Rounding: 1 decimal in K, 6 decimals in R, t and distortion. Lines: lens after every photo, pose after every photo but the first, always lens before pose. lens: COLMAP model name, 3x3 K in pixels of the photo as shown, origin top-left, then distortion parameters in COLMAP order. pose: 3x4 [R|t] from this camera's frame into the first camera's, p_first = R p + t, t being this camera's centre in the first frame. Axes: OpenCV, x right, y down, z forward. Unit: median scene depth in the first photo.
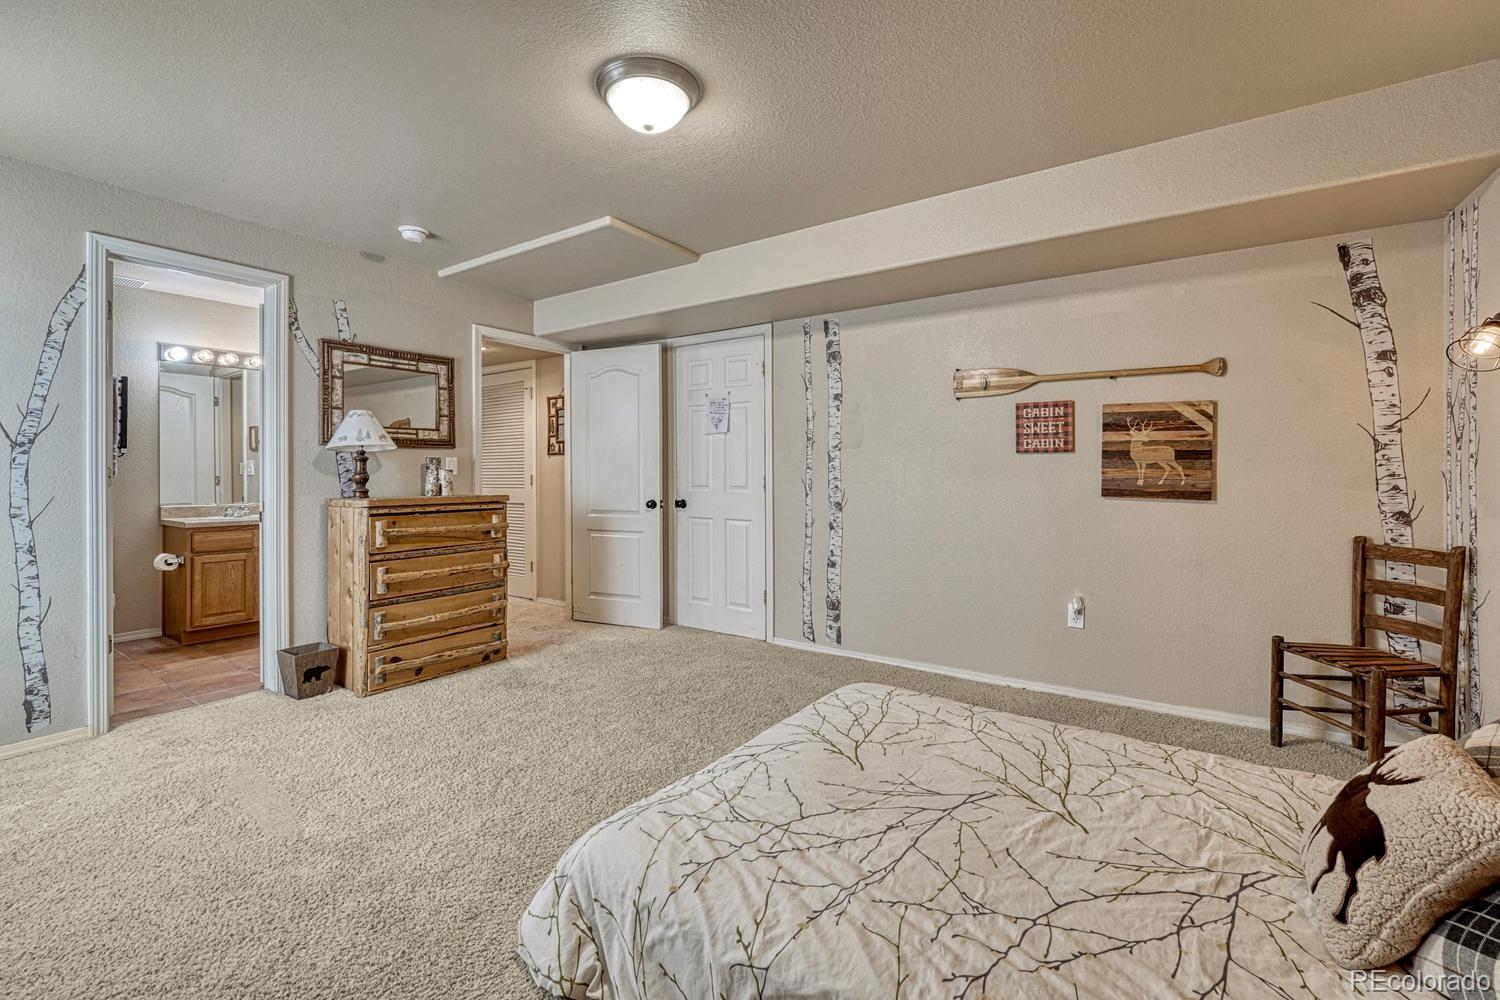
lens RADIAL K [[629.7, 0, 748.3], [0, 629.7, 486.3], [0, 0, 1]] dist [-0.021057, -0.001590]
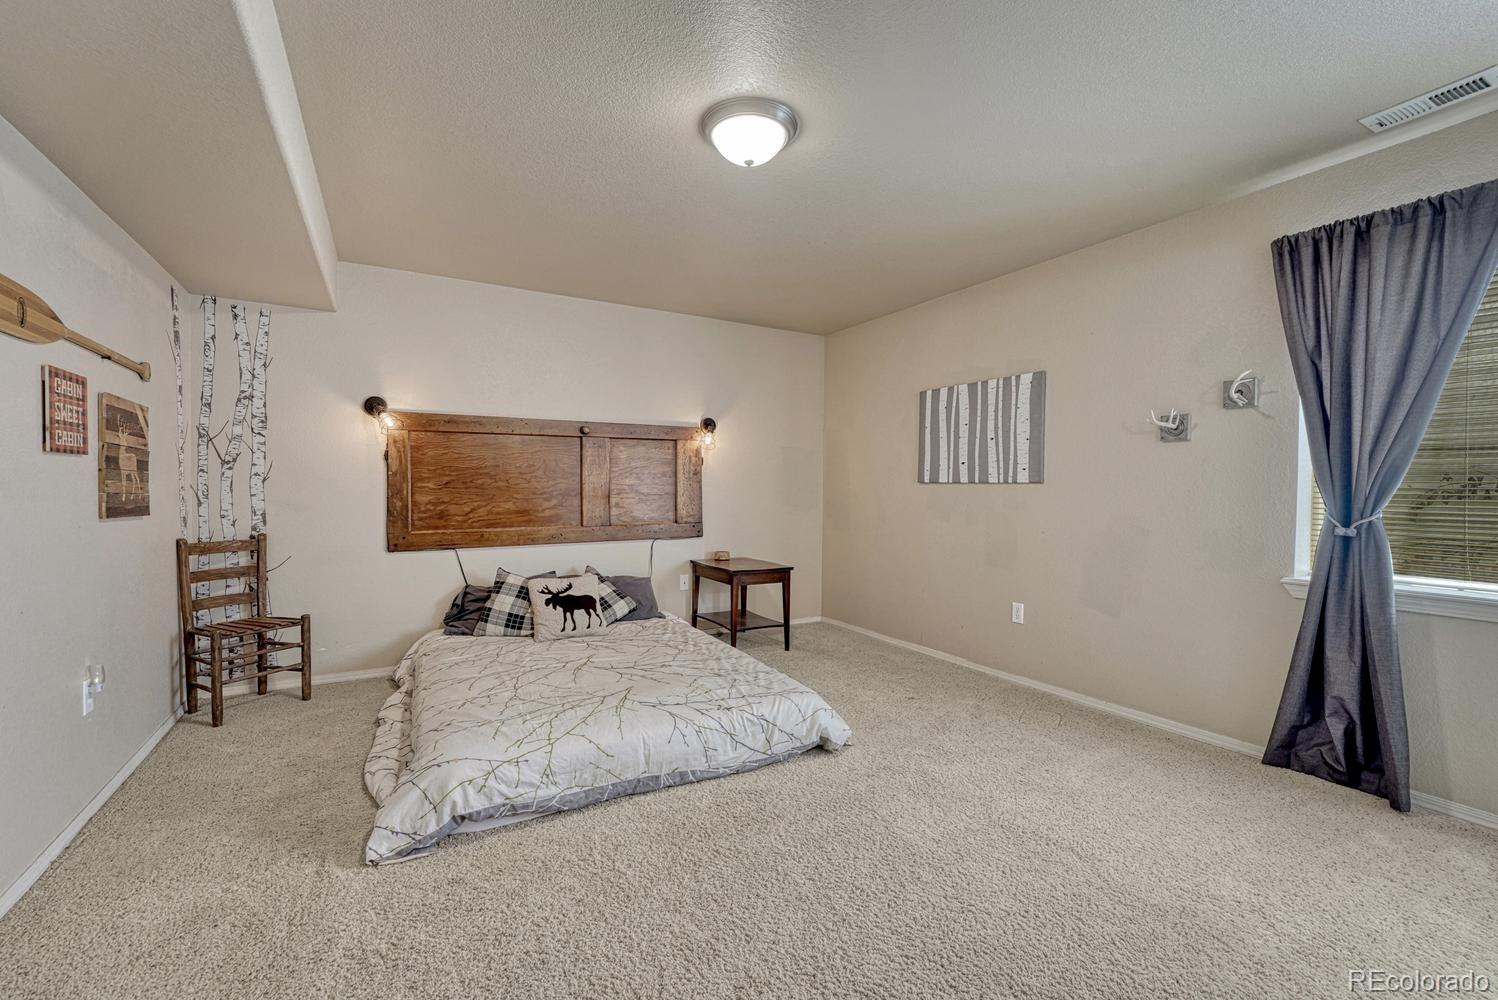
lens RADIAL K [[628.8, 0, 746.3], [0, 628.8, 499.1], [0, 0, 1]] dist [-0.021057, -0.001590]
pose [[-0.900893, -0.011282, 0.433895, -0.637459], [0.005252, 0.999306, 0.036888, -0.041954], [-0.434010, 0.035511, -0.900208, 2.005233]]
